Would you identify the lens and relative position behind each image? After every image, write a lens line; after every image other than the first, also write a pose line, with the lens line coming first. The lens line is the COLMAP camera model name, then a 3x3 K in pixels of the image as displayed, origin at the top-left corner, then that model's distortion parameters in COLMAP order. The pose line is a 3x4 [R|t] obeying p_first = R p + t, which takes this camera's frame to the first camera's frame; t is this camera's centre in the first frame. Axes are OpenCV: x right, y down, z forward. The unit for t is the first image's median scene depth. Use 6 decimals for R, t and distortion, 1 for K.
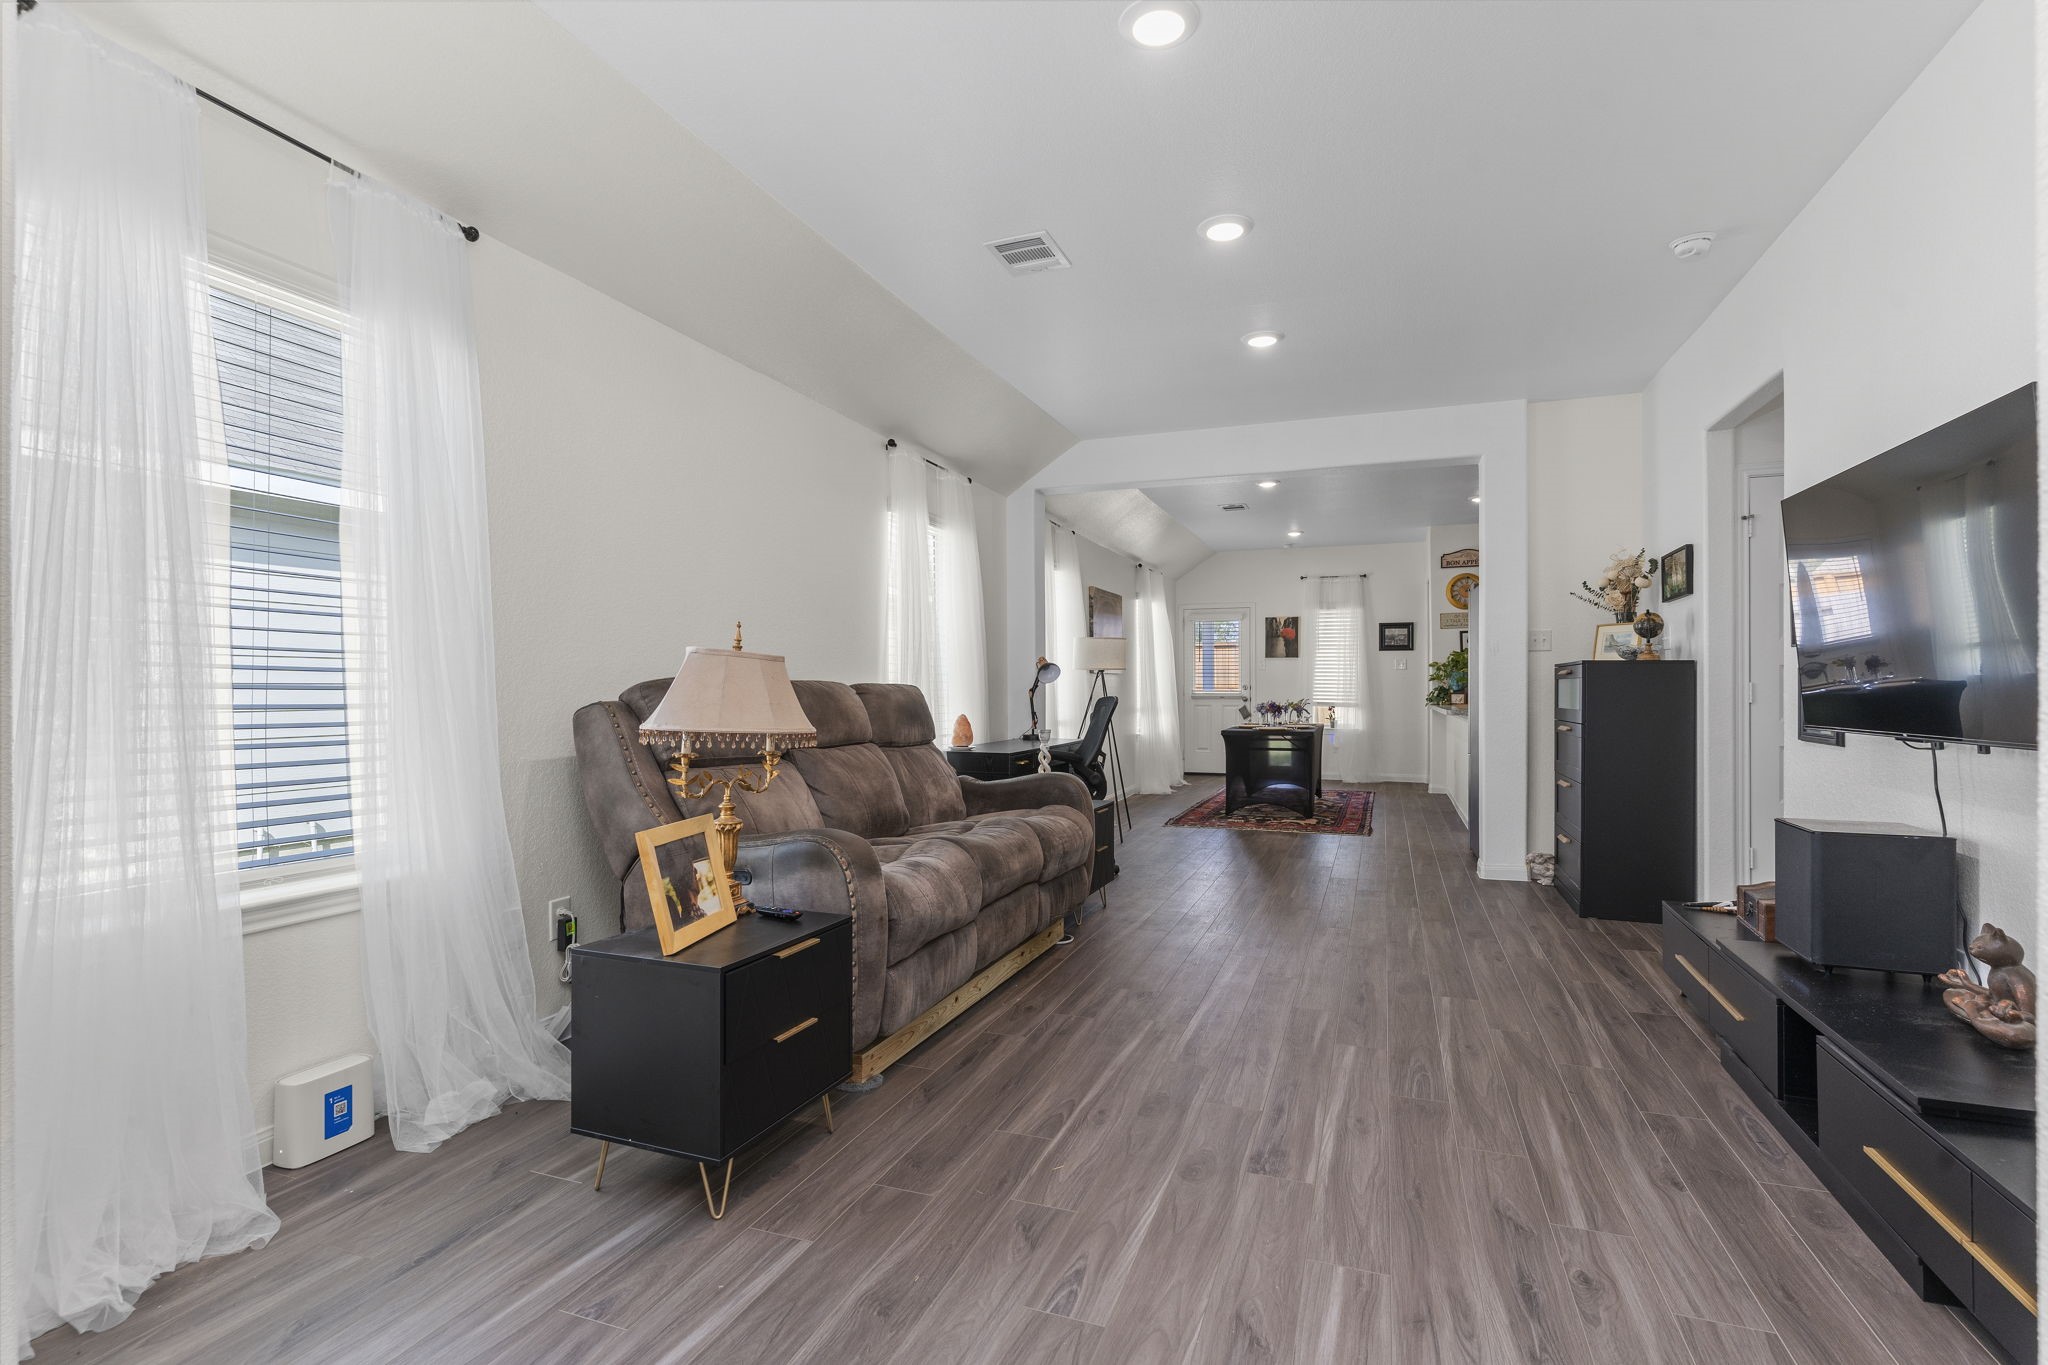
lens RADIAL K [[985.4, 0, 1021.3], [0, 985.4, 685.5], [0, 0, 1]] dist [-0.000375, -0.000342]
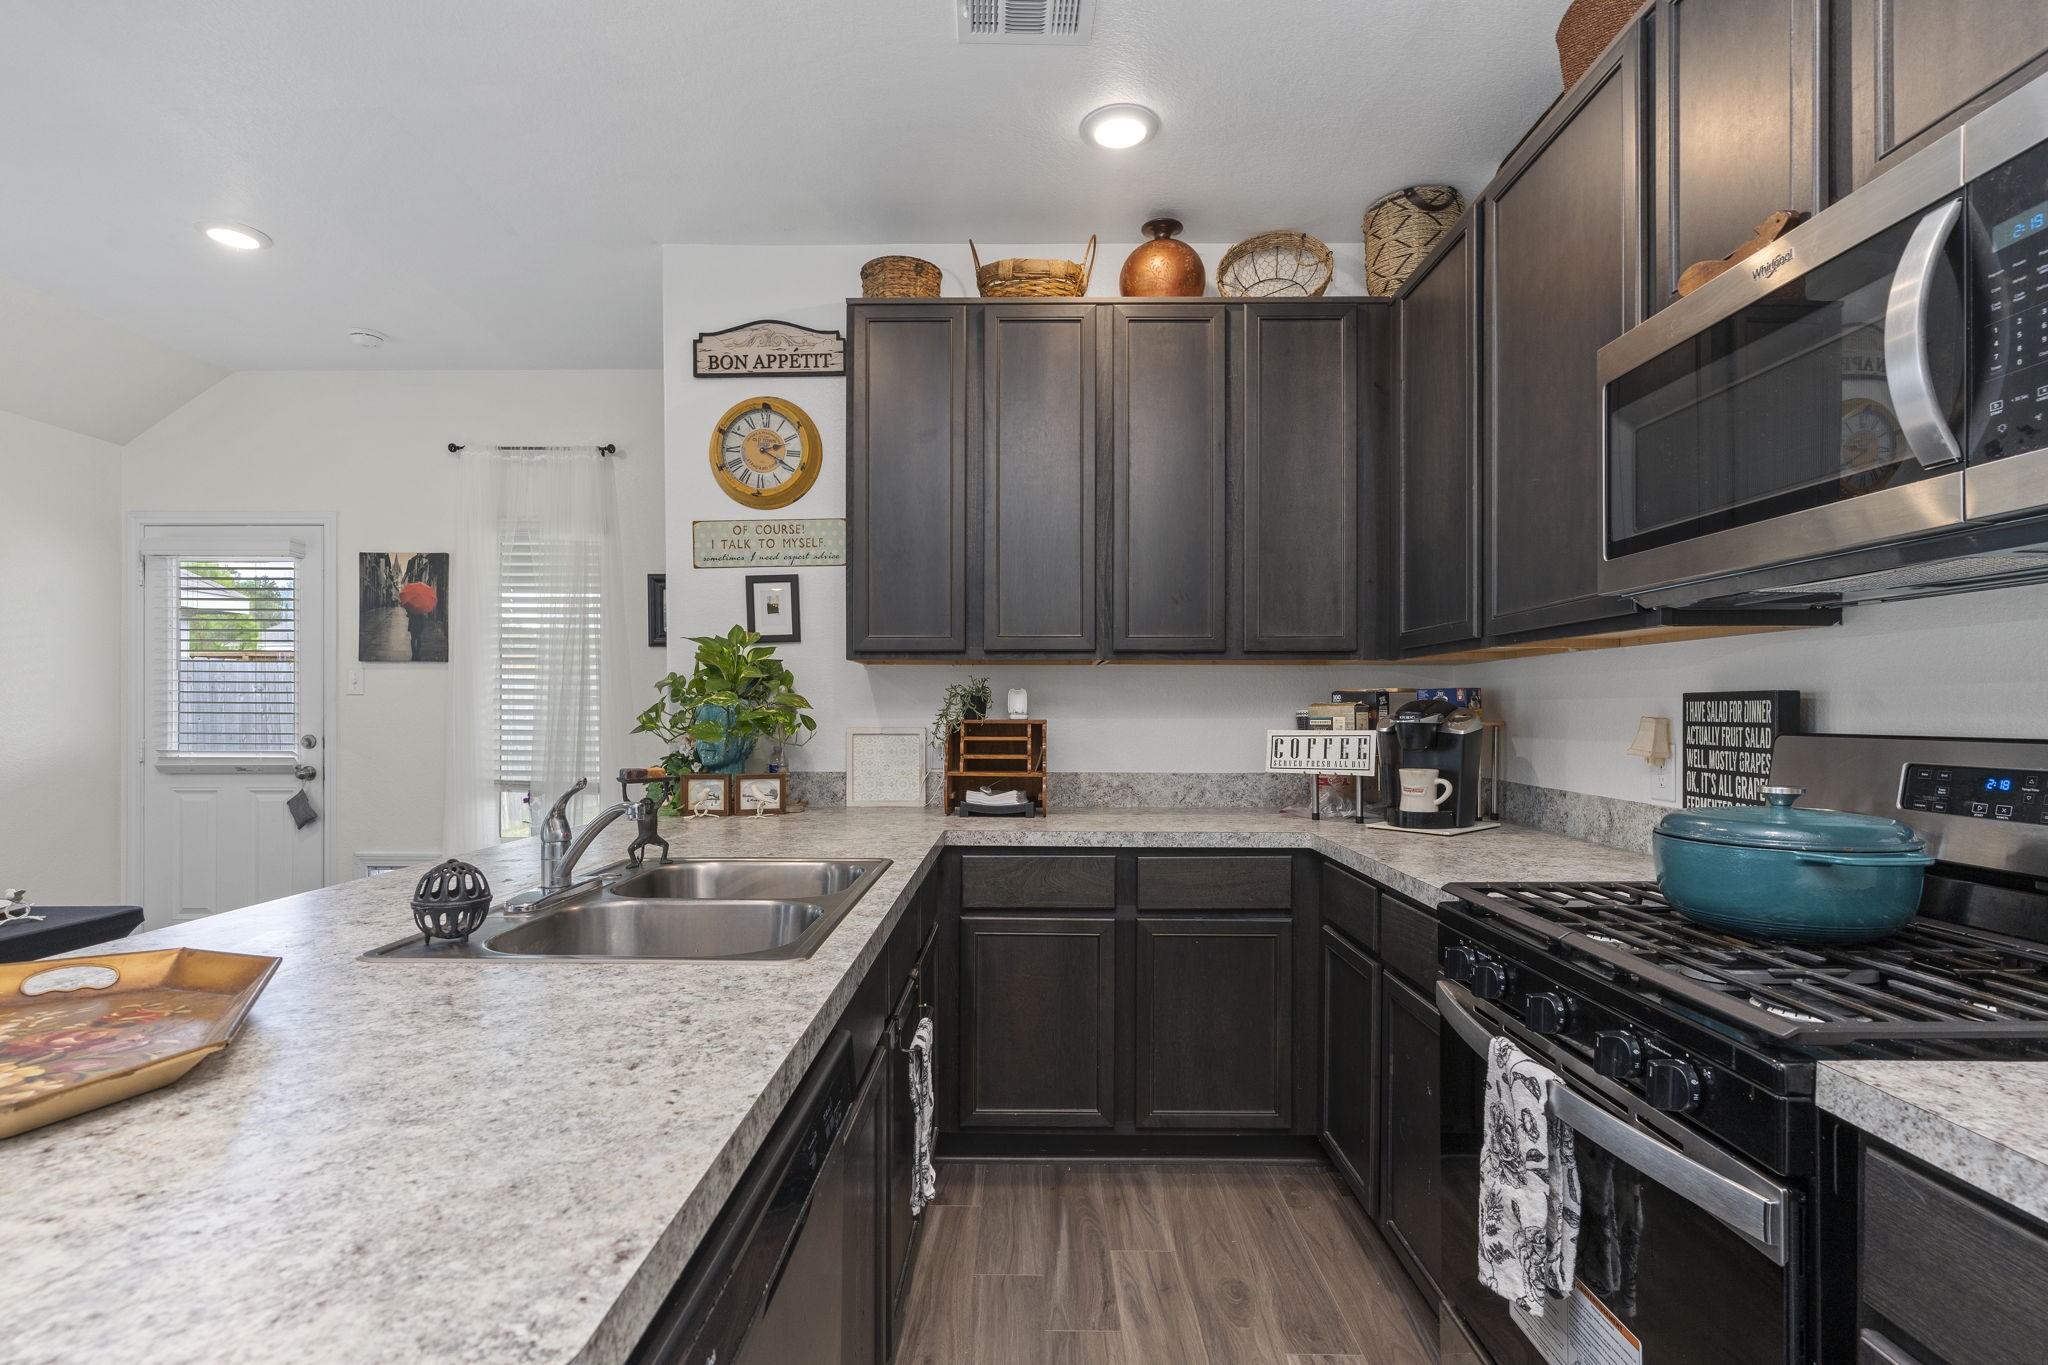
lens RADIAL K [[985.4, 0, 1022.8], [0, 985.4, 714.5], [0, 0, 1]] dist [-0.000375, -0.000342]
pose [[0.940021, -0.001306, 0.341114, 0.116994], [-0.000333, 0.999989, 0.004748, -0.003418], [-0.341116, -0.004577, 0.940010, 0.186689]]
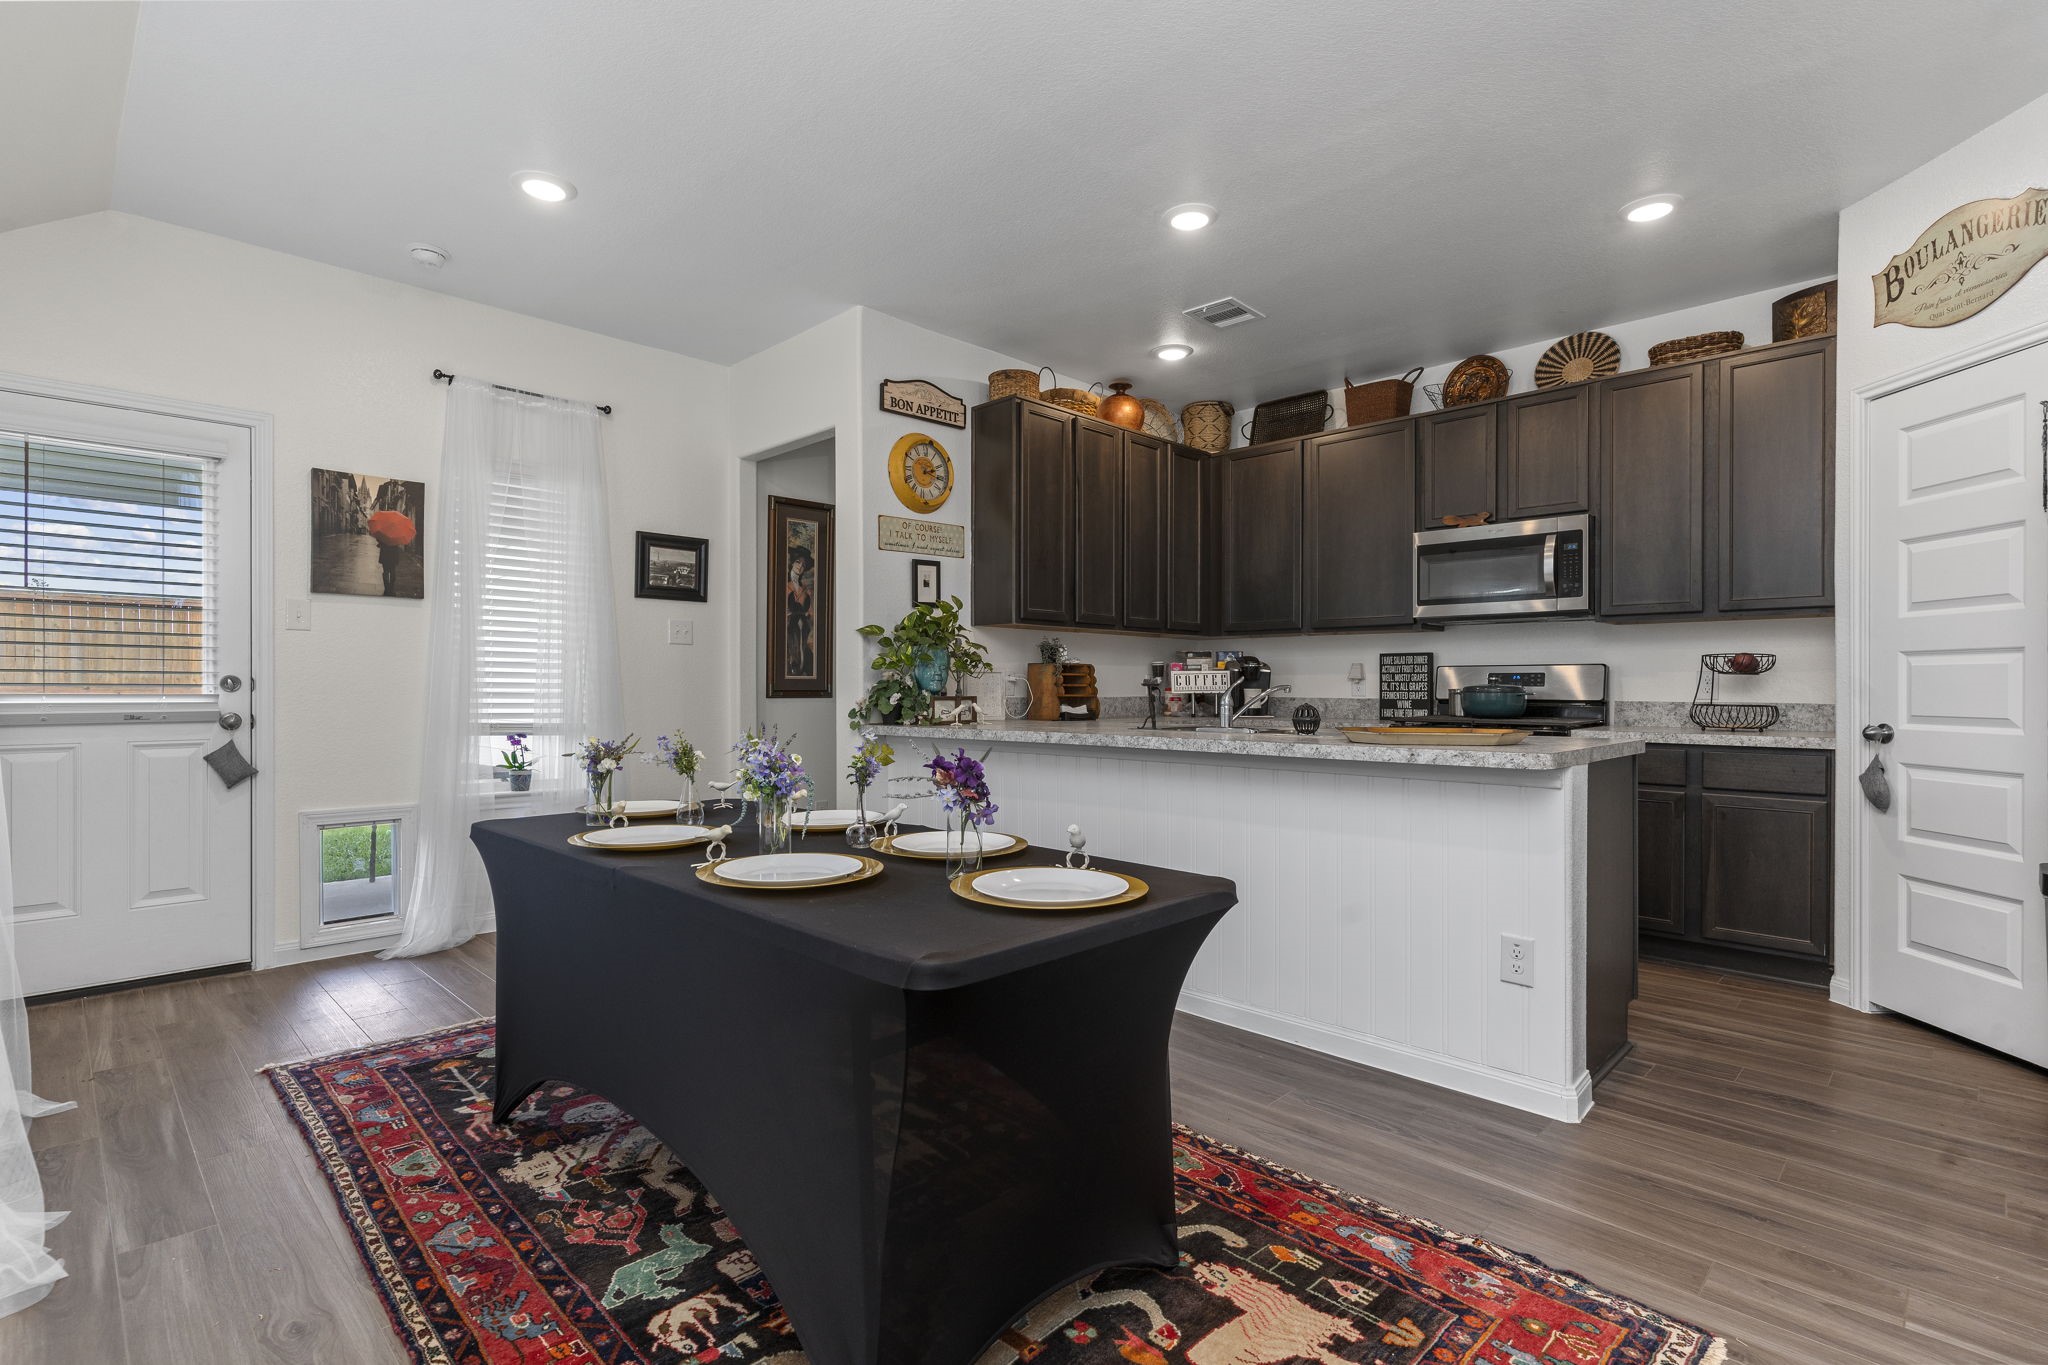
lens RADIAL K [[985.4, 0, 1020.3], [0, 985.4, 686.1], [0, 0, 1]] dist [-0.000375, -0.000342]
pose [[0.404885, 0.002625, 0.914364, 0.015019], [-0.002250, 0.999996, -0.001875, 0.000863], [-0.914365, -0.001298, 0.404889, 0.215545]]
